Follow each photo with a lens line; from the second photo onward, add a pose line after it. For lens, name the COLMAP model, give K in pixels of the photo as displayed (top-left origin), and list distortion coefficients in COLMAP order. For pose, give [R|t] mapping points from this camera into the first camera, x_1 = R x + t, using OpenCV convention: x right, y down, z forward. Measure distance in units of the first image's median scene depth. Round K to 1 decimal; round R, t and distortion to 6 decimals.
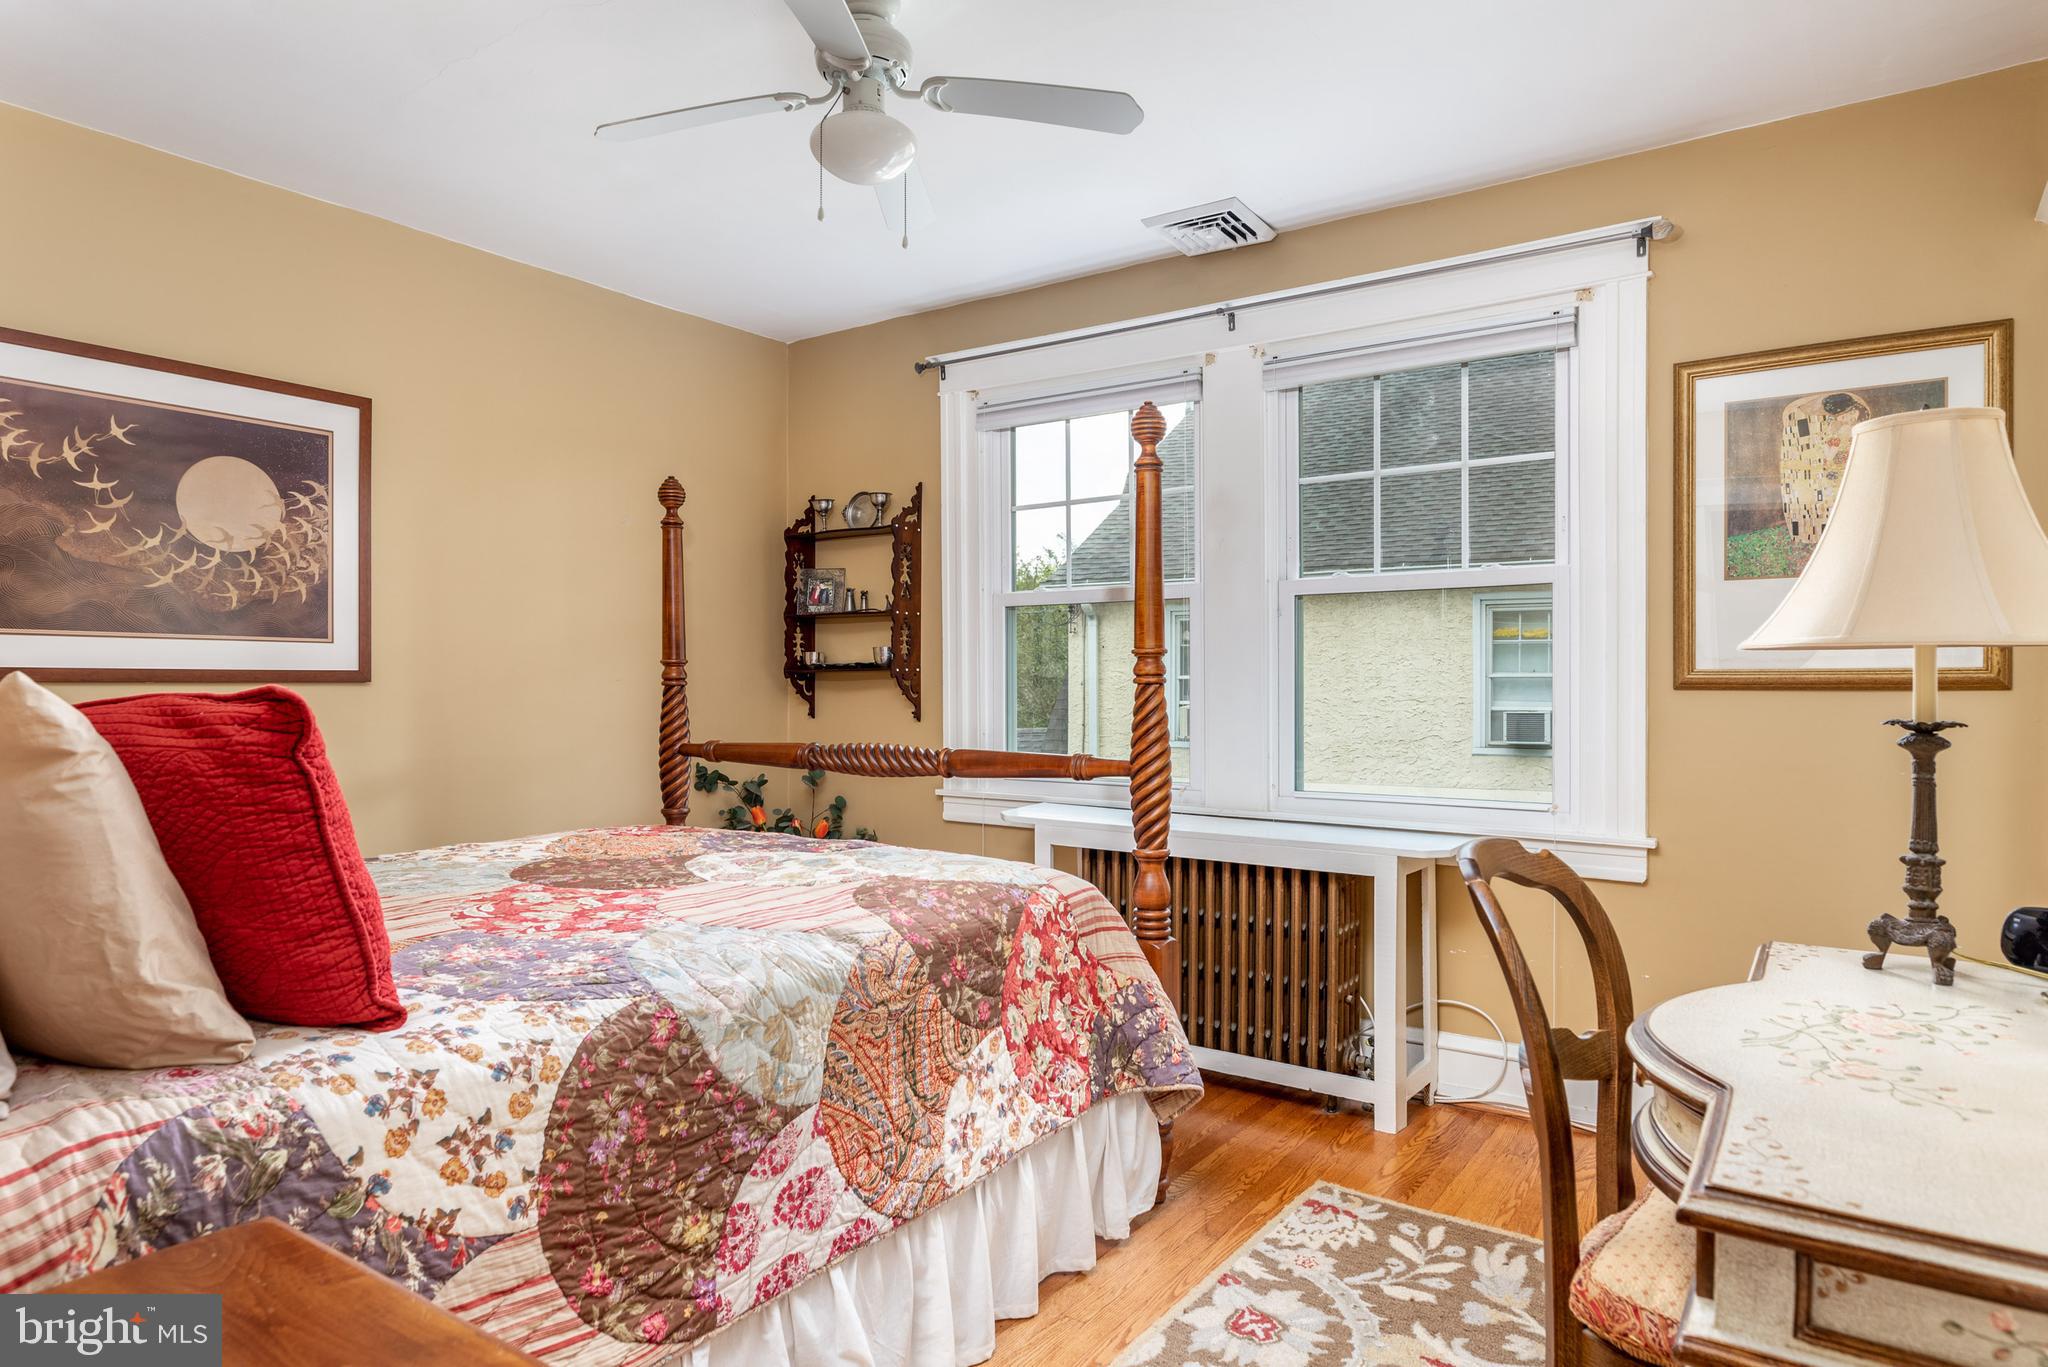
lens RADIAL K [[1182.5, 0, 1024.4], [0, 1182.5, 700.1], [0, 0, 1]] dist [-0.001179, 0.000176]
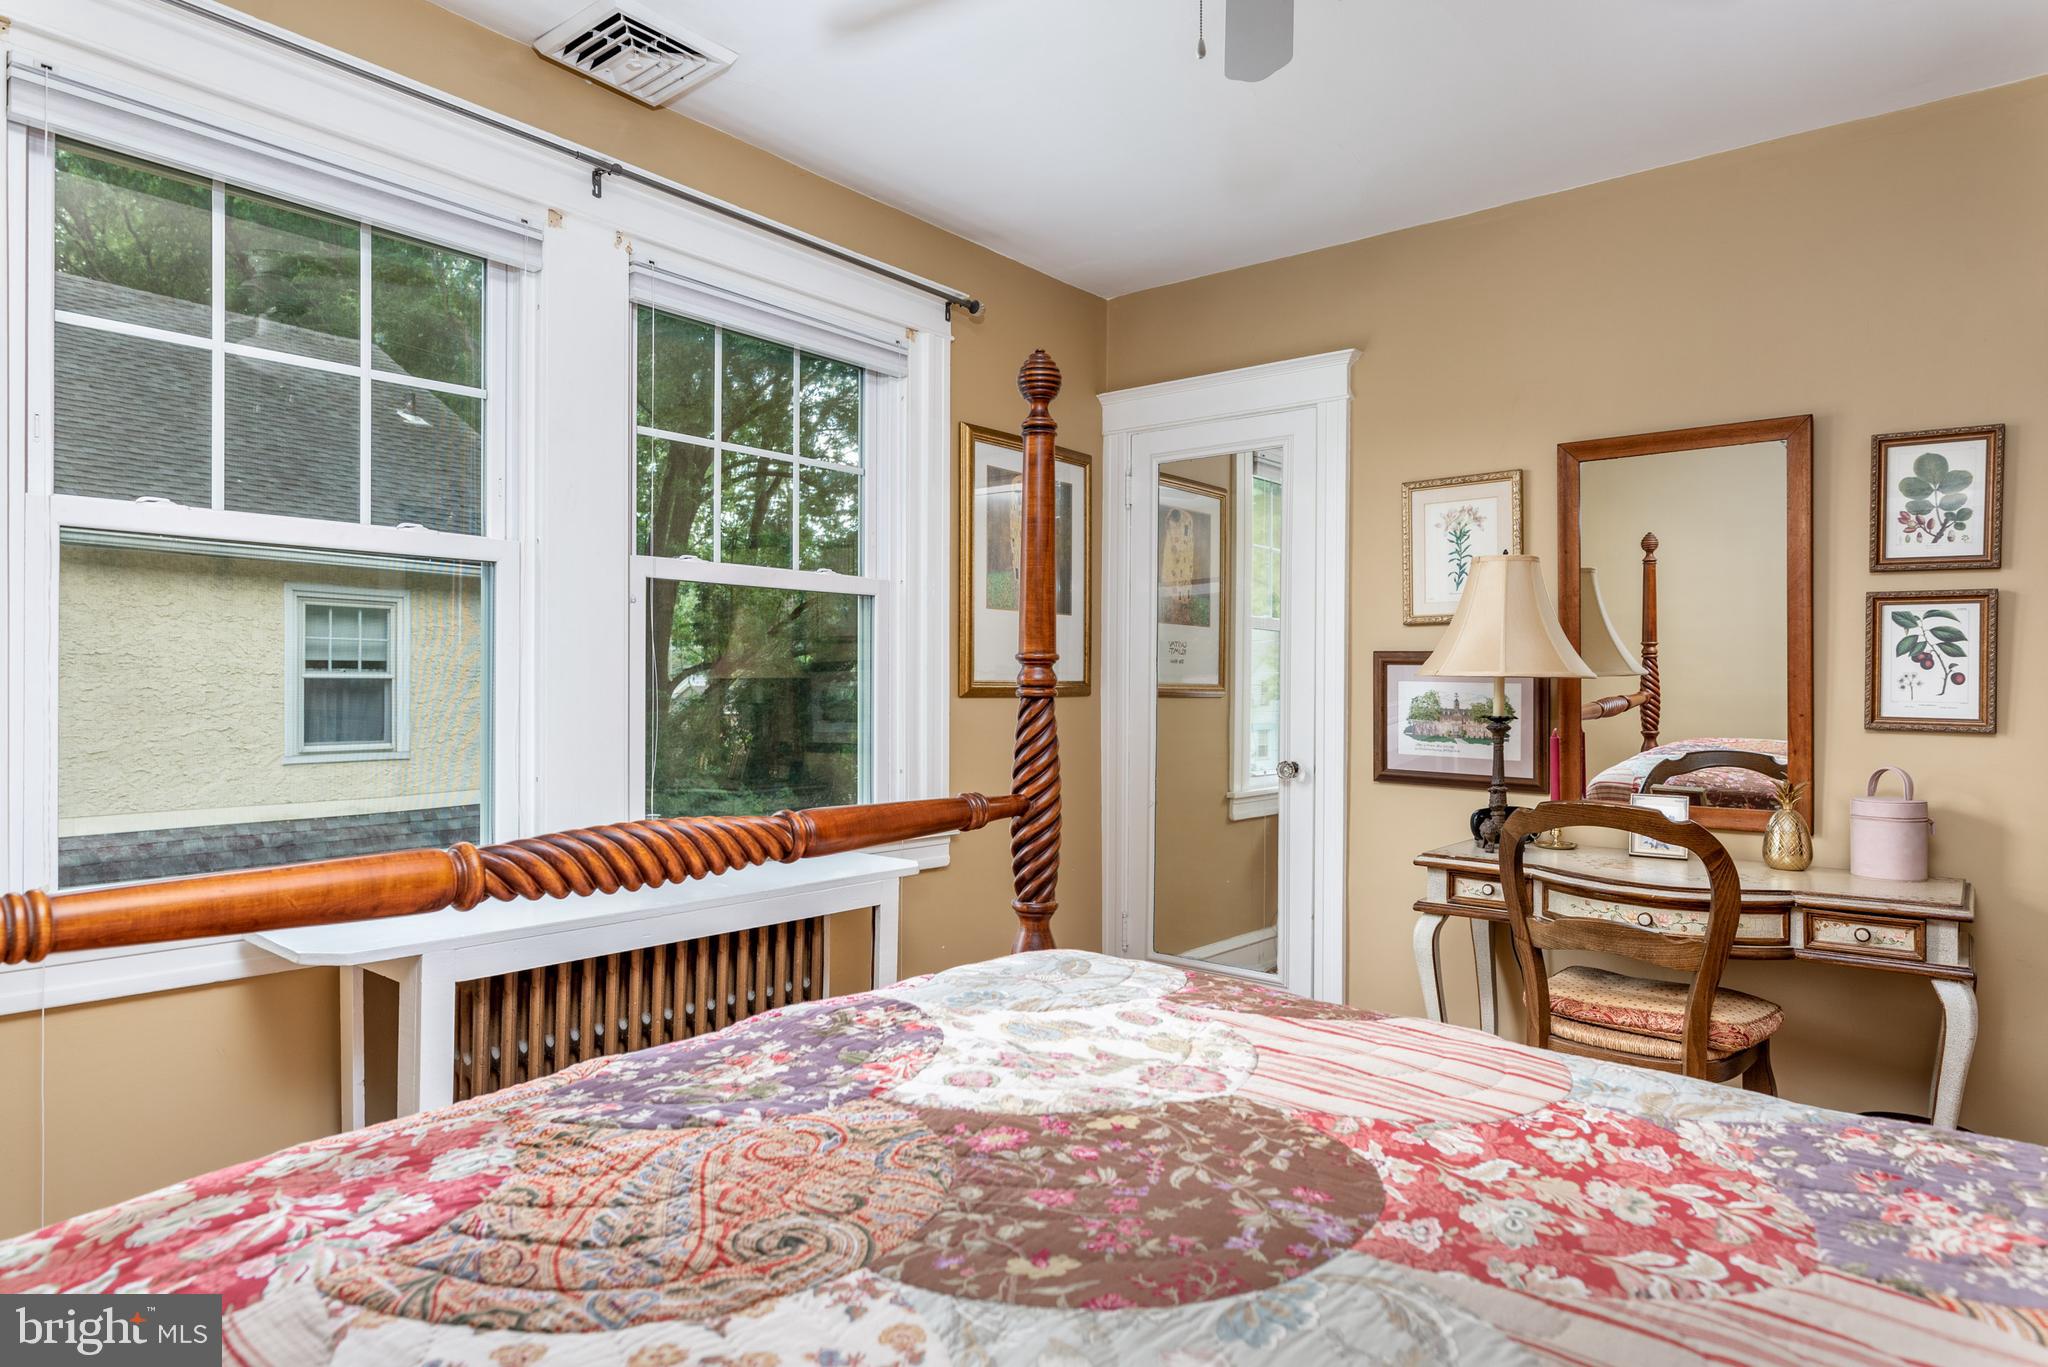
lens RADIAL K [[1182.5, 0, 1024.4], [0, 1182.5, 700.1], [0, 0, 1]] dist [-0.001179, 0.000176]
pose [[0.077487, -0.009906, 0.996944, -0.691573], [-0.001457, 0.999948, 0.010049, -0.019914], [-0.996992, -0.002231, 0.077469, 0.926867]]
